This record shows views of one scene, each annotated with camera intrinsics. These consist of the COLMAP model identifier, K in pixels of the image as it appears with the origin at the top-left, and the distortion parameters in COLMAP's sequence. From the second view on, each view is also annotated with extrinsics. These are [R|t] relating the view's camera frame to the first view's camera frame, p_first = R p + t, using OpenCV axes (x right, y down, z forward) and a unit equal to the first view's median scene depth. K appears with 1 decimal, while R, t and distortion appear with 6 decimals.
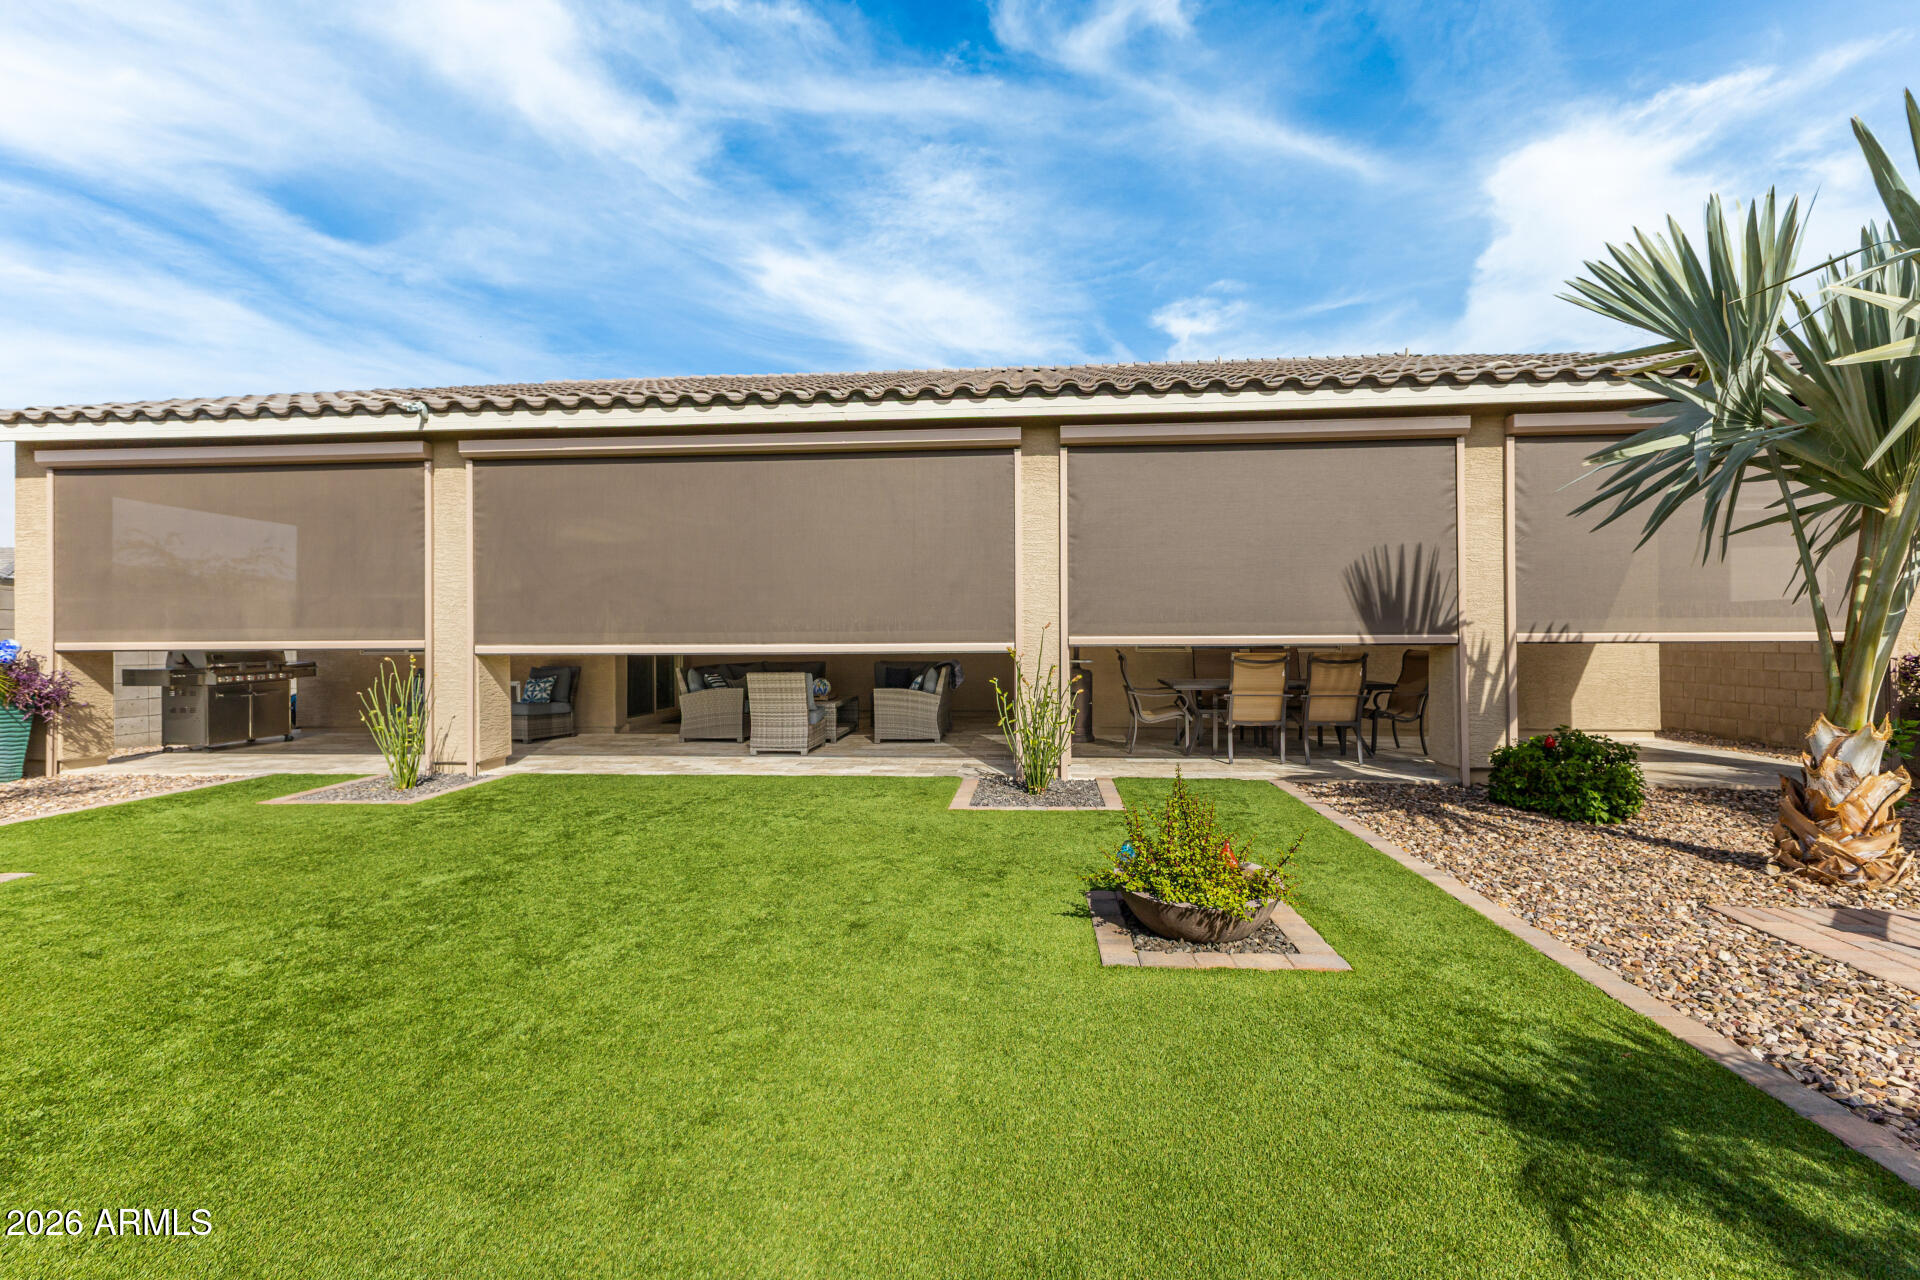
lens RADIAL K [[849.0, 0, 972.3], [0, 849.0, 644.1], [0, 0, 1]] dist [0.003563, -0.000072]
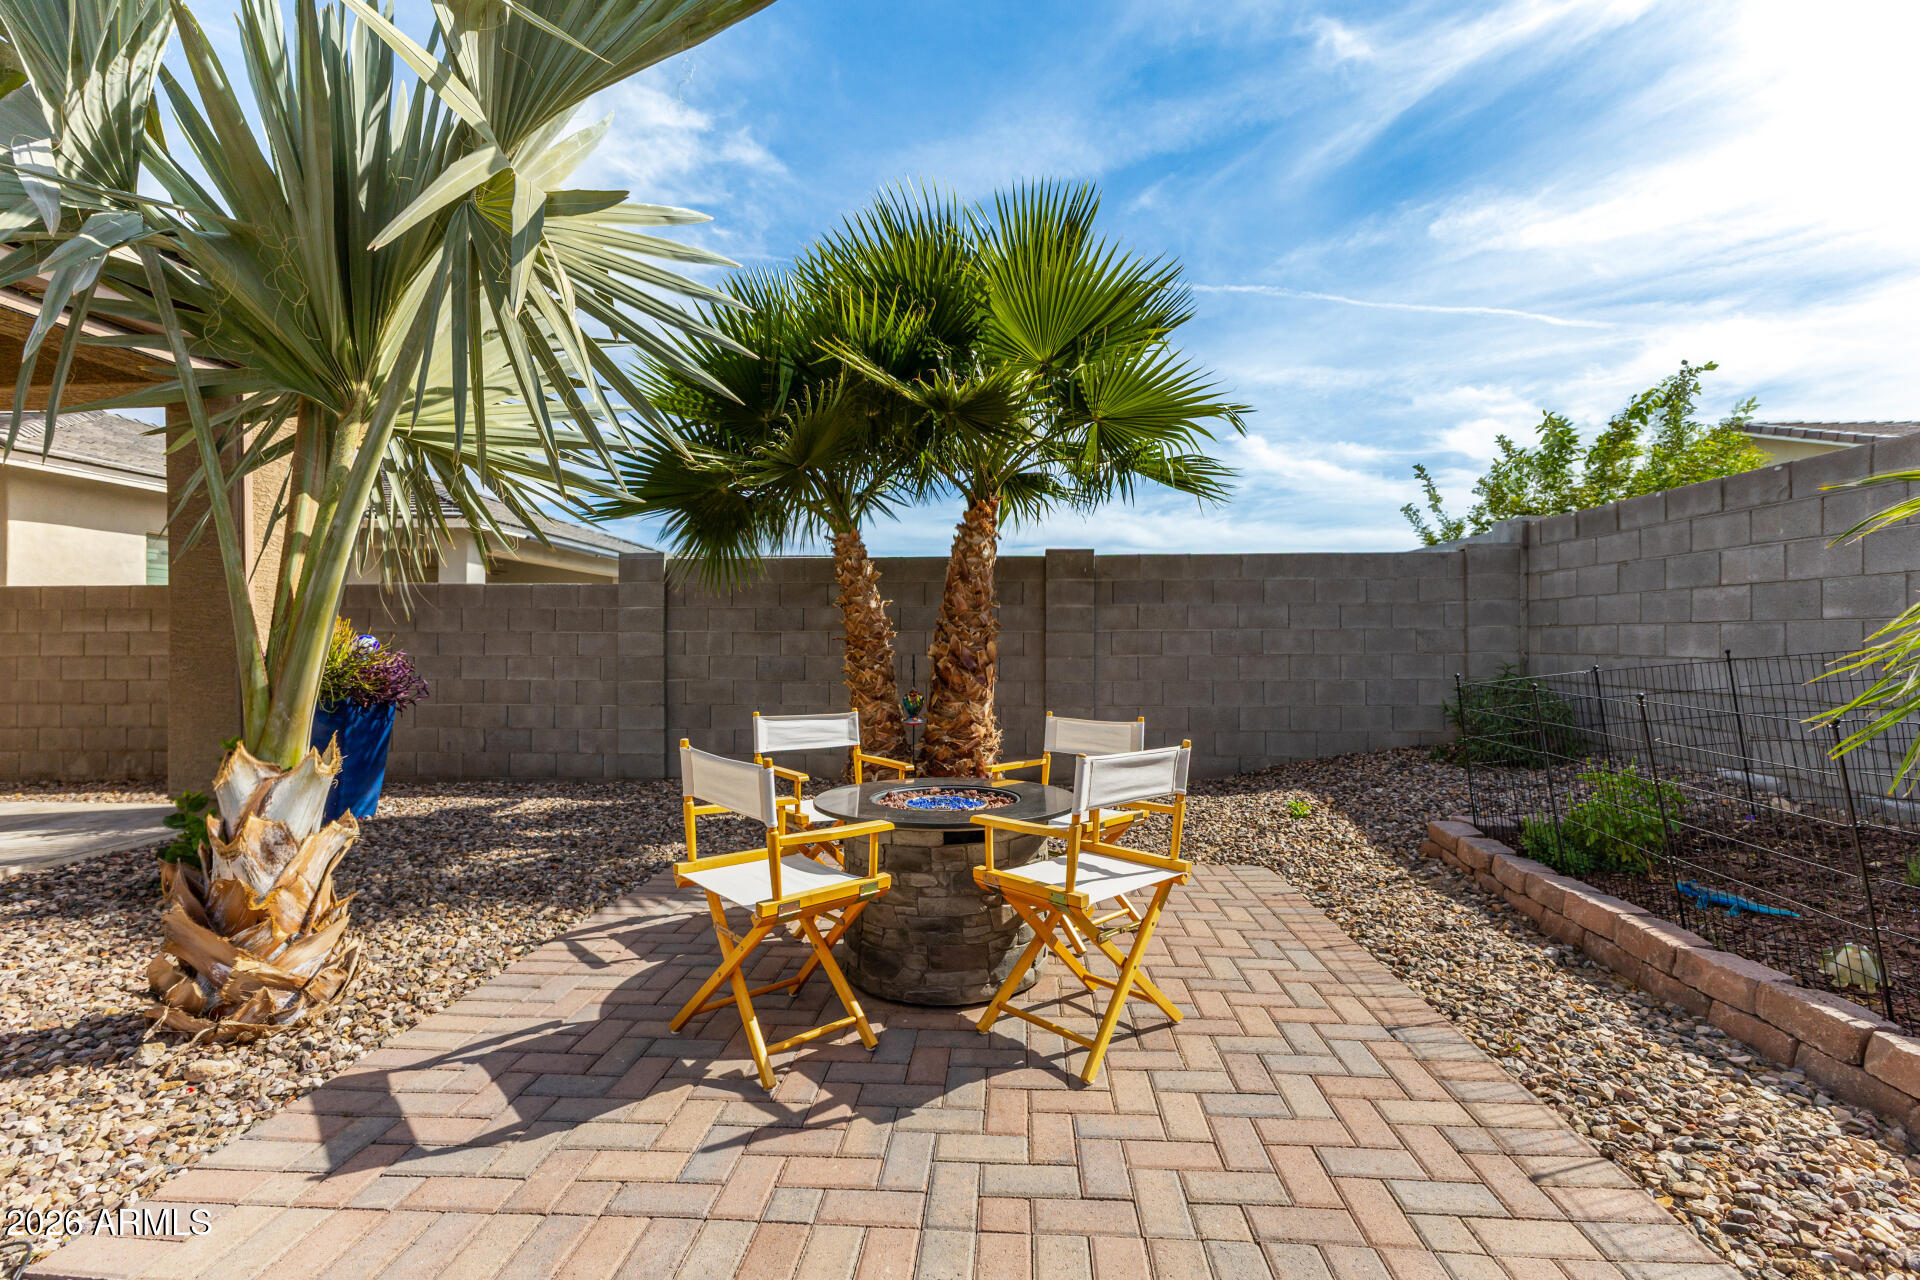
lens RADIAL K [[836.9, 0, 956.5], [0, 836.9, 637.3], [0, 0, 1]] dist [0.003638, -0.000068]
pose [[-0.014307, 0.013433, 0.999807, 0.415033], [0.001497, 0.999909, -0.013413, 0.018092], [-0.999897, 0.001305, -0.014326, 0.515384]]
